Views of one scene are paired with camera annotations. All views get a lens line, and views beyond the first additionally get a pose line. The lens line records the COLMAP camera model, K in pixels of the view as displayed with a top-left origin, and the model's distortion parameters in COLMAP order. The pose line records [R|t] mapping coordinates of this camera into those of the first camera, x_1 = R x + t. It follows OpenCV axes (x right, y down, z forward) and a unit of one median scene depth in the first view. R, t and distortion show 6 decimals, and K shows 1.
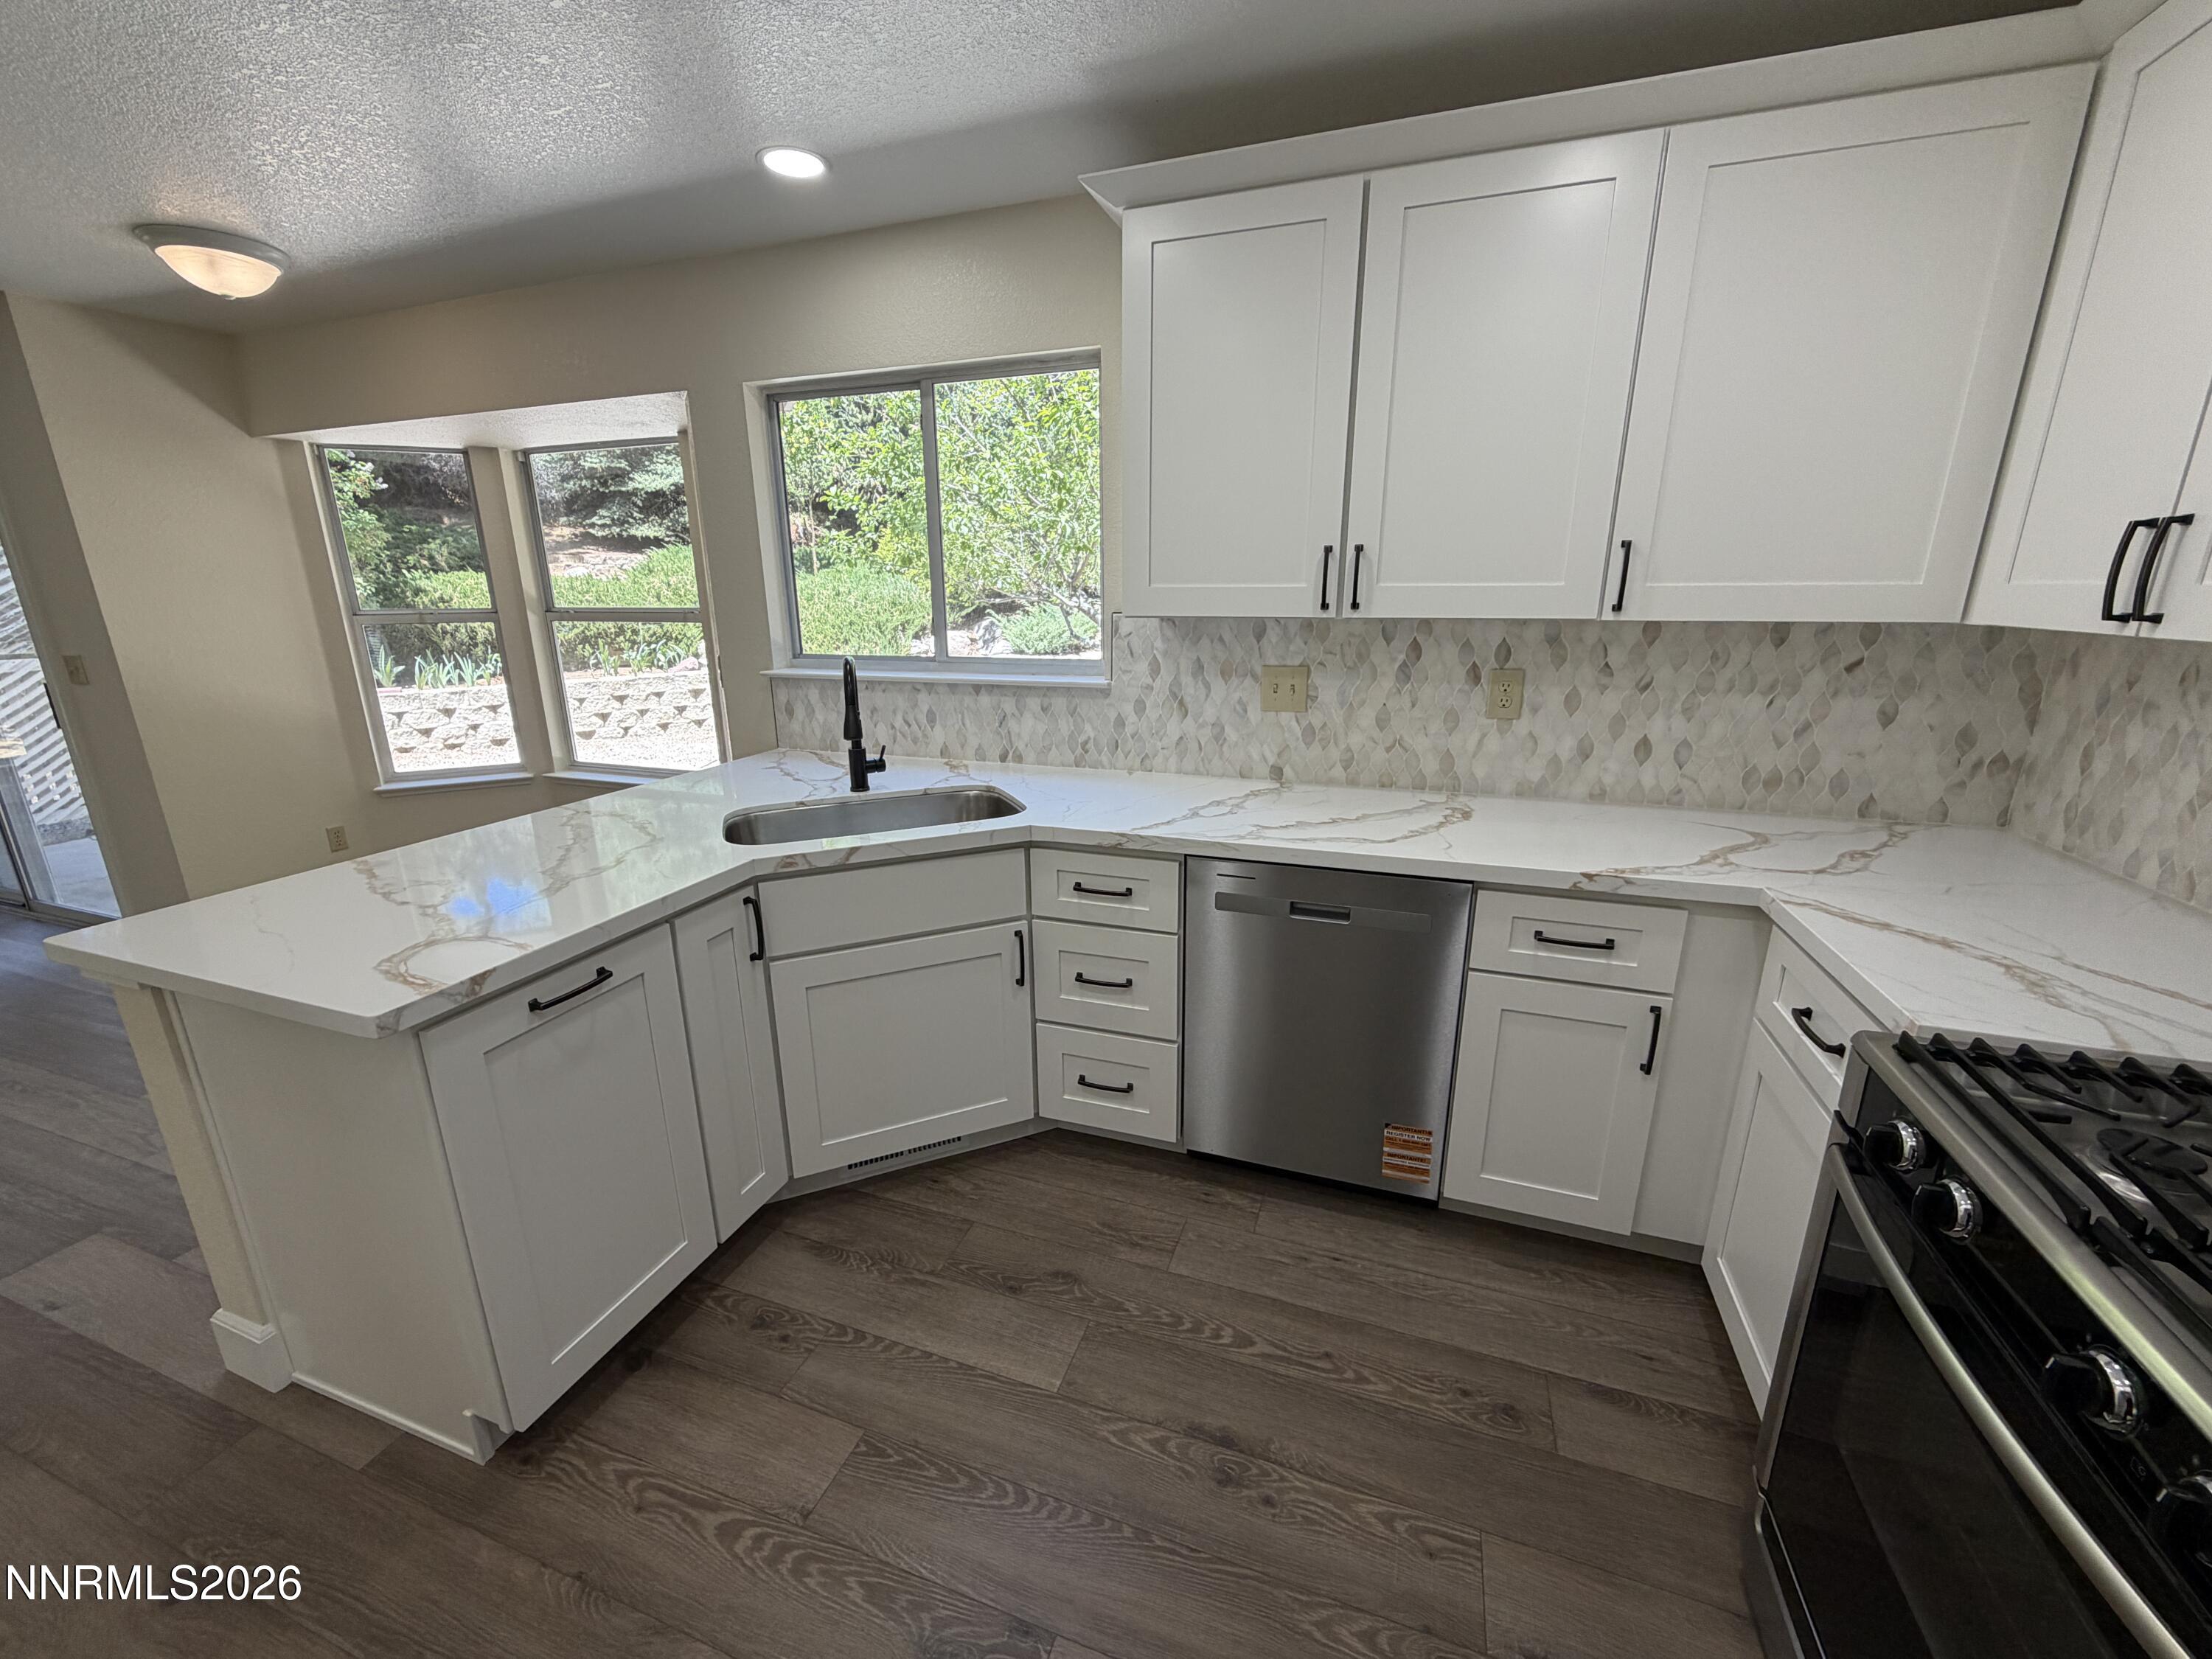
lens RADIAL K [[881.4, 0, 1104.2], [0, 881.4, 828.5], [0, 0, 1]] dist [-0.000401, -0.000148]
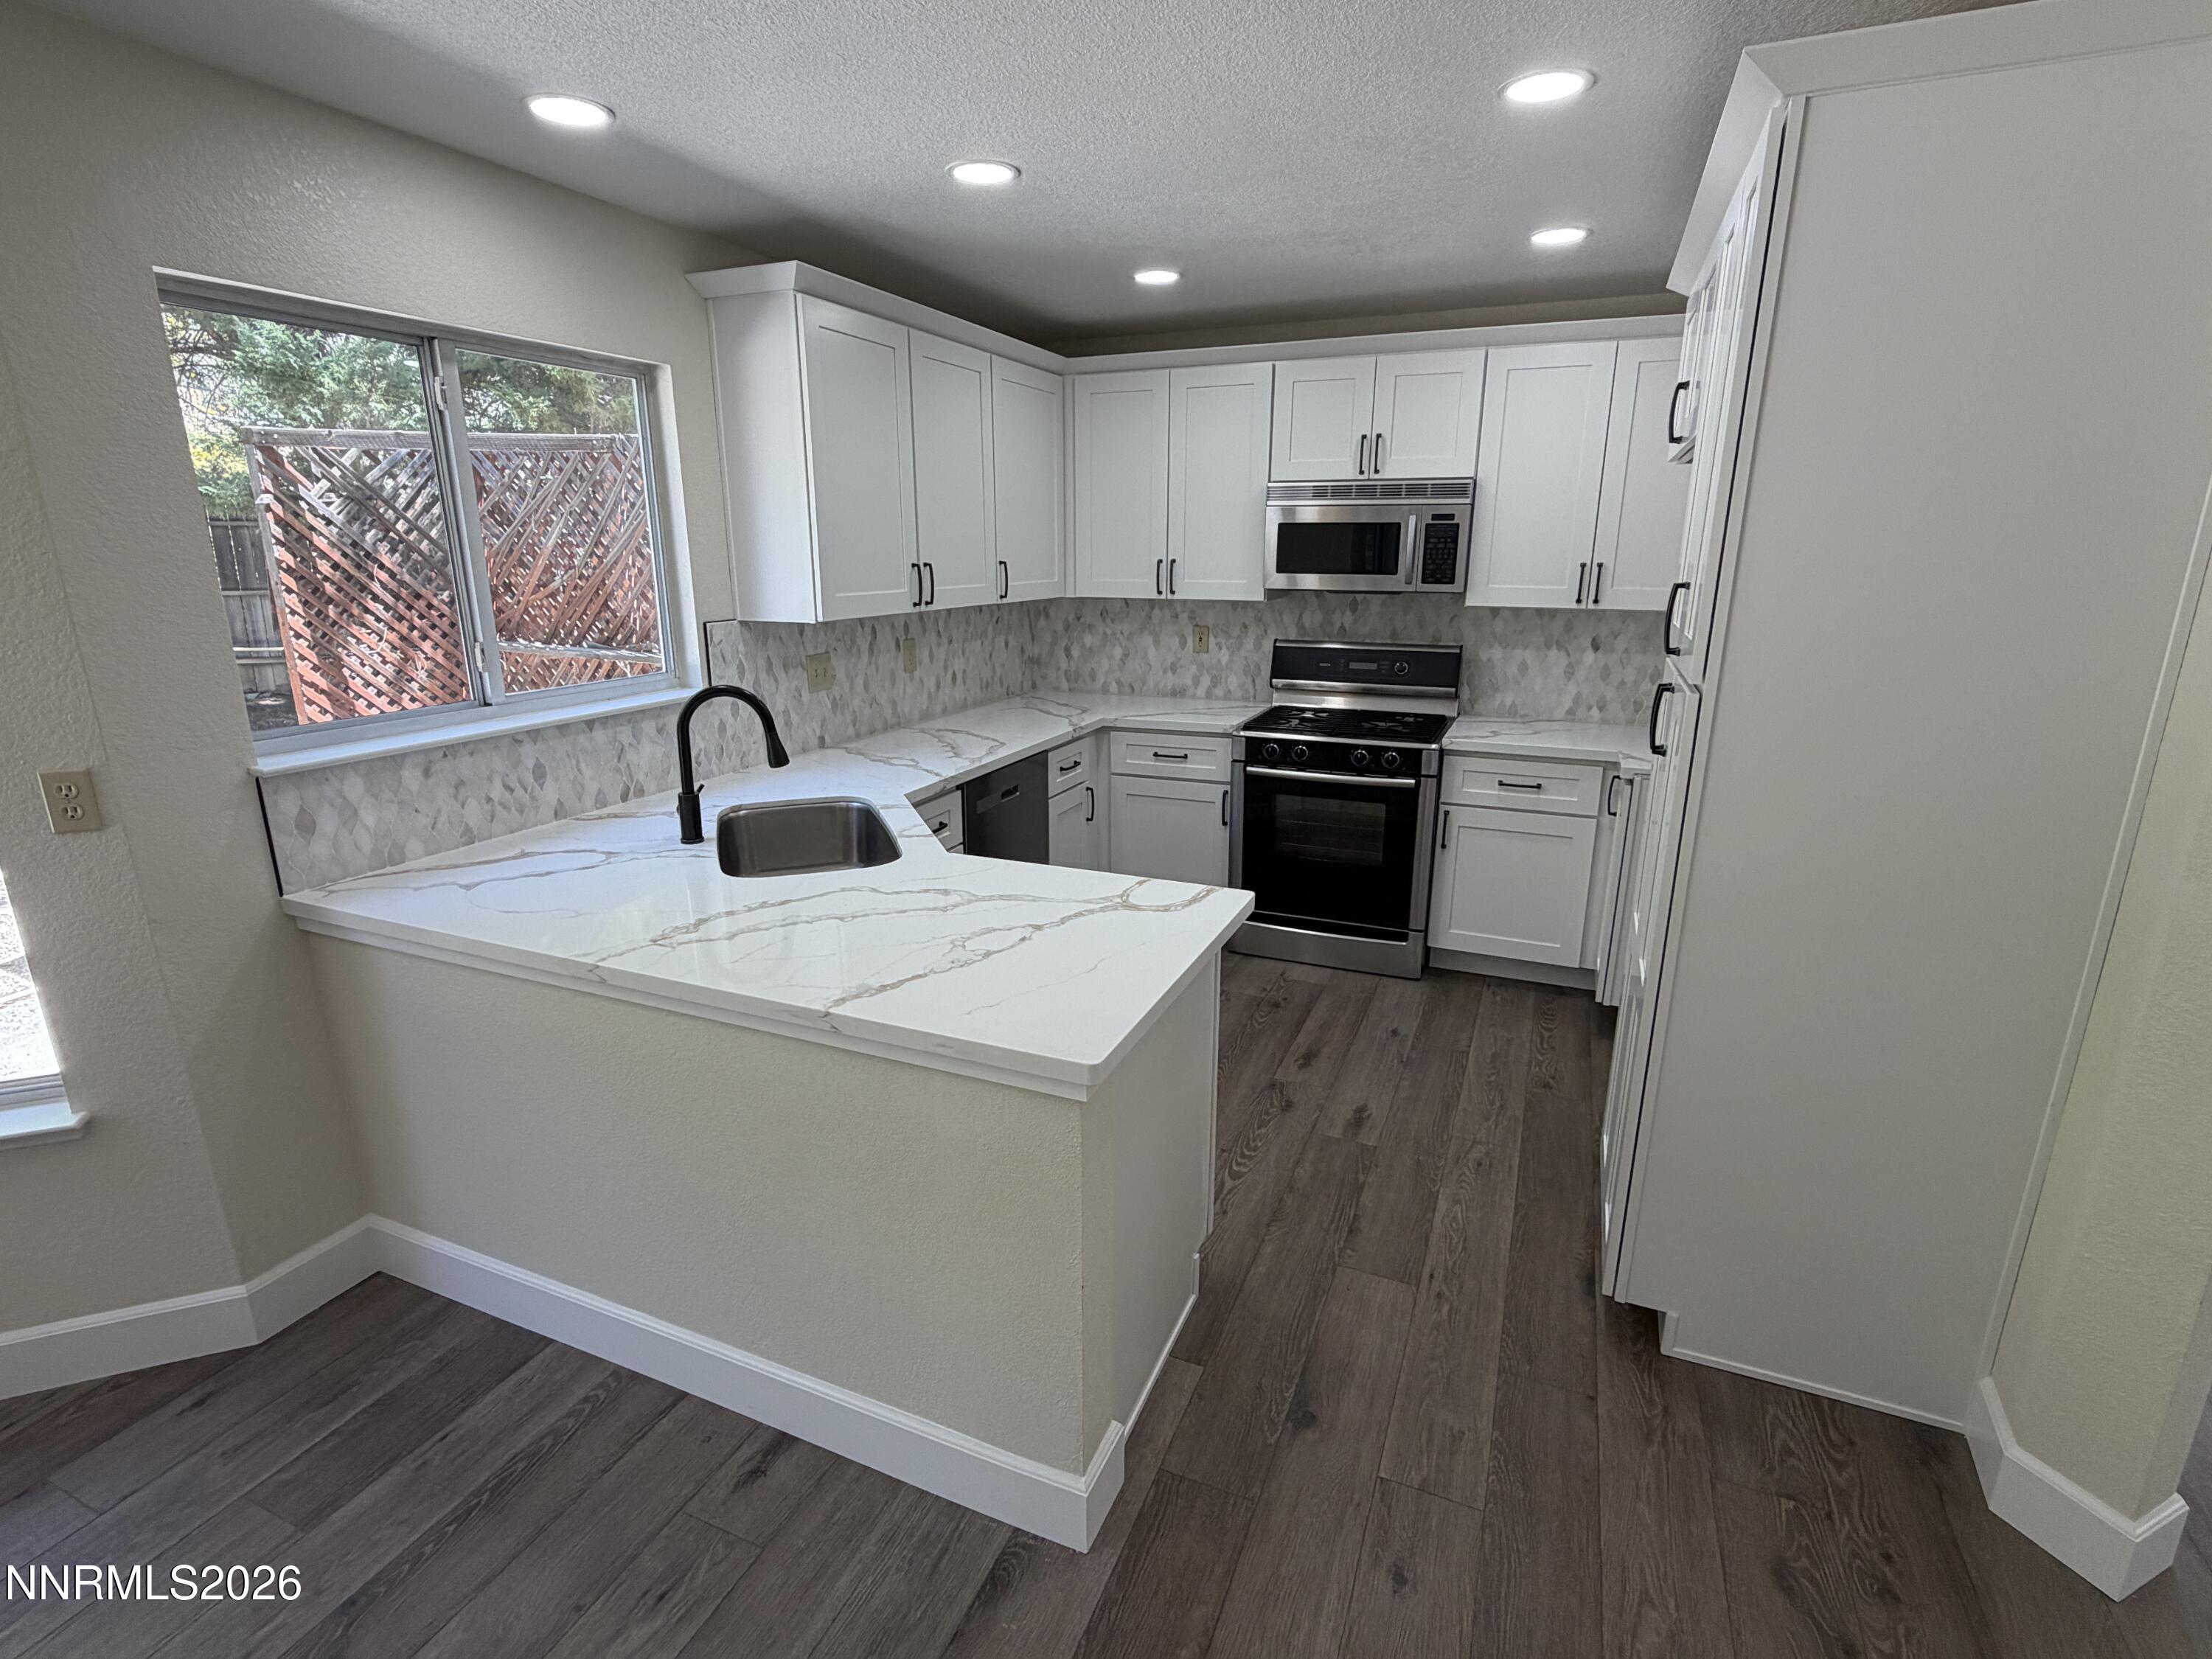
lens RADIAL K [[1060.8, 0, 1096.1], [0, 1060.8, 827.6], [0, 0, 1]] dist [-0.001268, 0.000451]
pose [[0.066569, -0.252580, 0.965283, -1.353562], [0.268951, 0.936164, 0.226413, -0.200626], [-0.960851, 0.244542, 0.130251, 0.517655]]
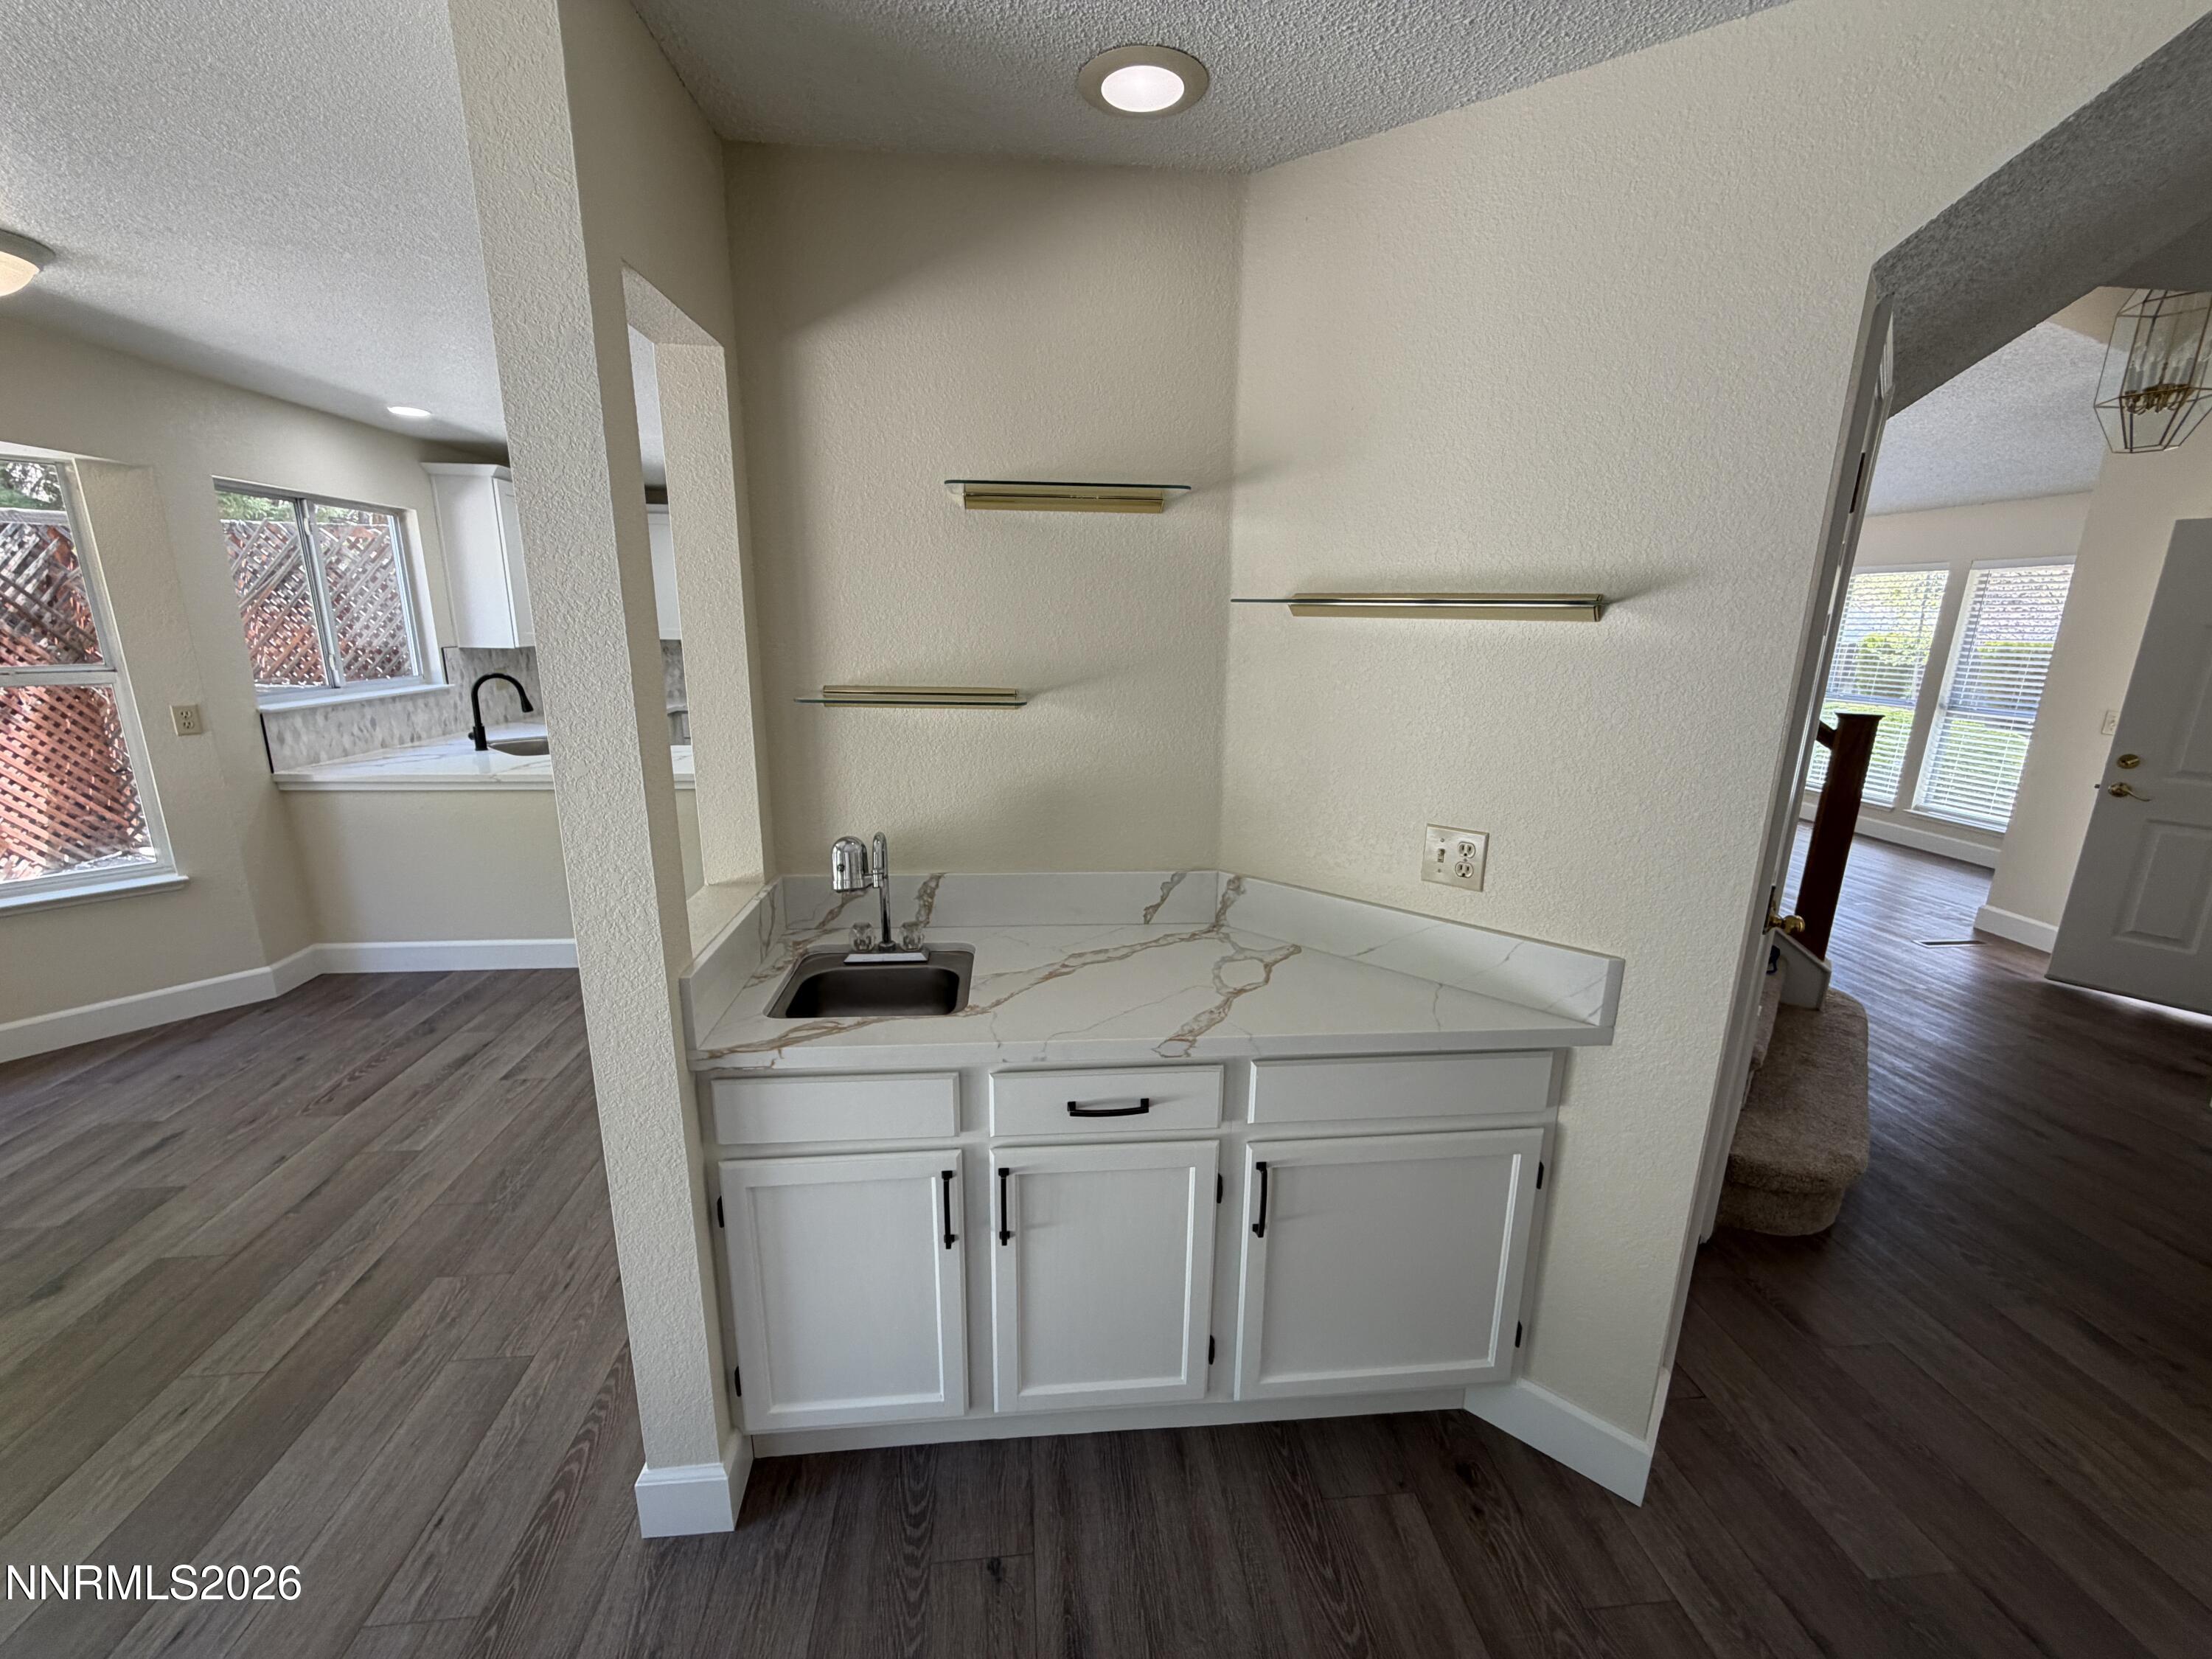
lens RADIAL K [[881.4, 0, 1097.9], [0, 881.4, 838.4], [0, 0, 1]] dist [-0.000401, -0.000148]
pose [[-0.423063, -0.222377, 0.878388, -2.593334], [0.230504, 0.911111, 0.341680, -0.218388], [-0.876291, 0.347024, -0.334199, 0.610950]]
